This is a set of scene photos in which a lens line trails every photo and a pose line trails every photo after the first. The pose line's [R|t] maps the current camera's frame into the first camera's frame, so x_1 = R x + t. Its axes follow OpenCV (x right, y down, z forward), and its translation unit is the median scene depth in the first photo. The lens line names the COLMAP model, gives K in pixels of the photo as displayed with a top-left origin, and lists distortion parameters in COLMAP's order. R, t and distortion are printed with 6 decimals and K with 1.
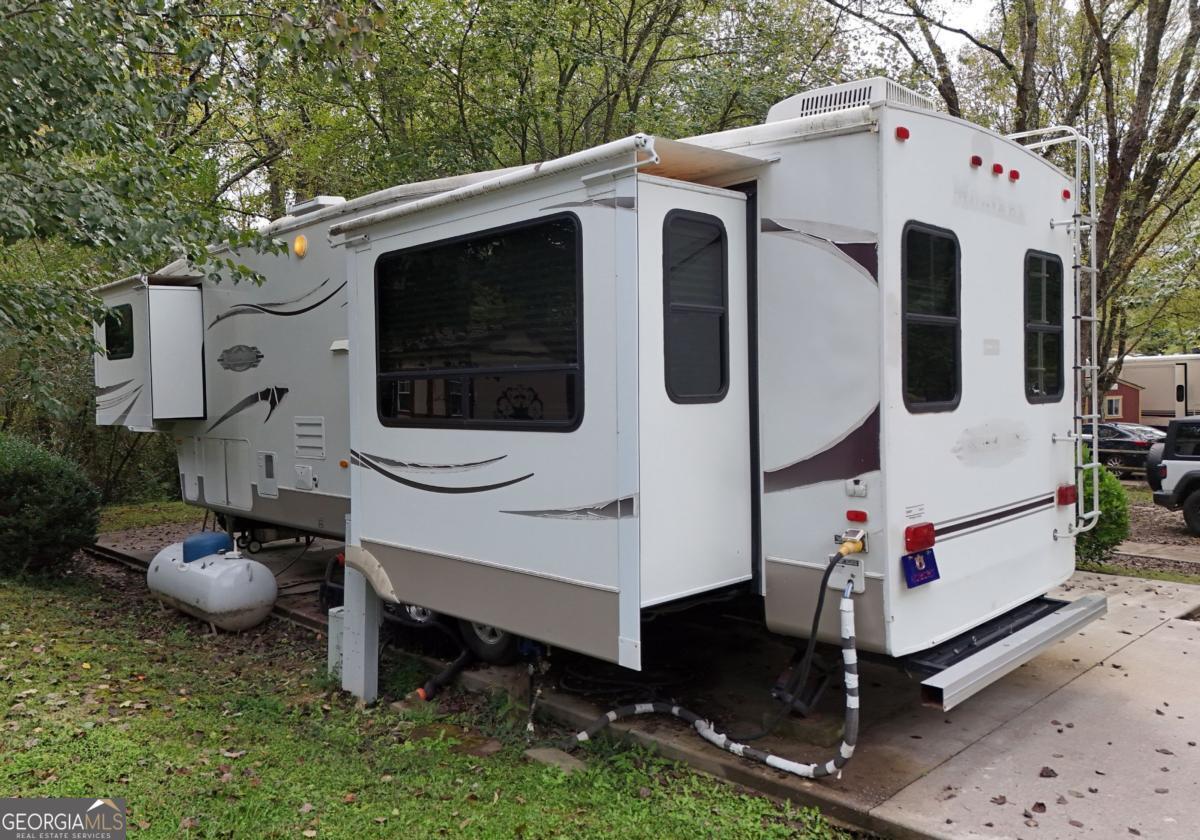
lens RADIAL K [[913.5, 0, 600.0], [0, 913.5, 420.0], [0, 0, 1]] dist [0.020830, -0.001051]
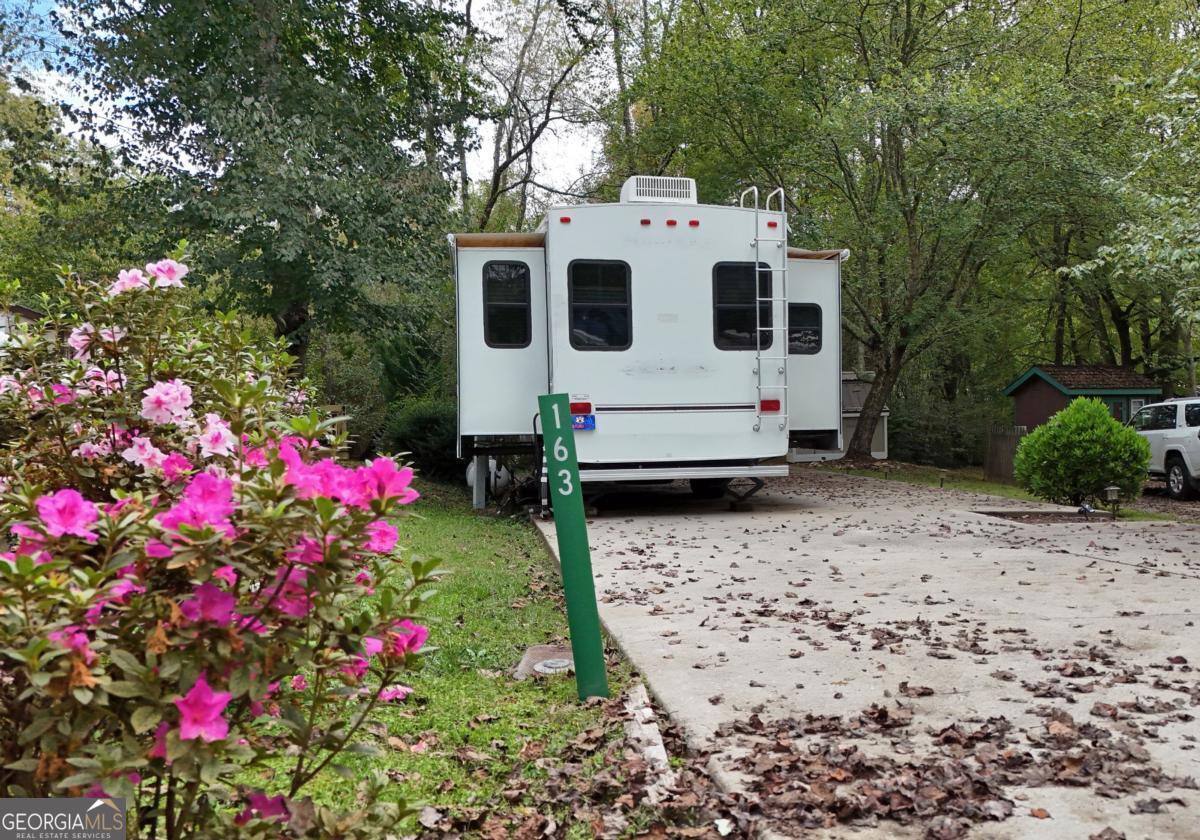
lens RADIAL K [[876.6, 0, 600.0], [0, 876.6, 420.0], [0, 0, 1]] dist [0.089461, -0.096536]
pose [[0.825092, 0.042911, -0.563366, 1.401270], [-0.032495, 0.999065, 0.028506, 0.087334], [0.564063, -0.005214, 0.825715, -0.599801]]
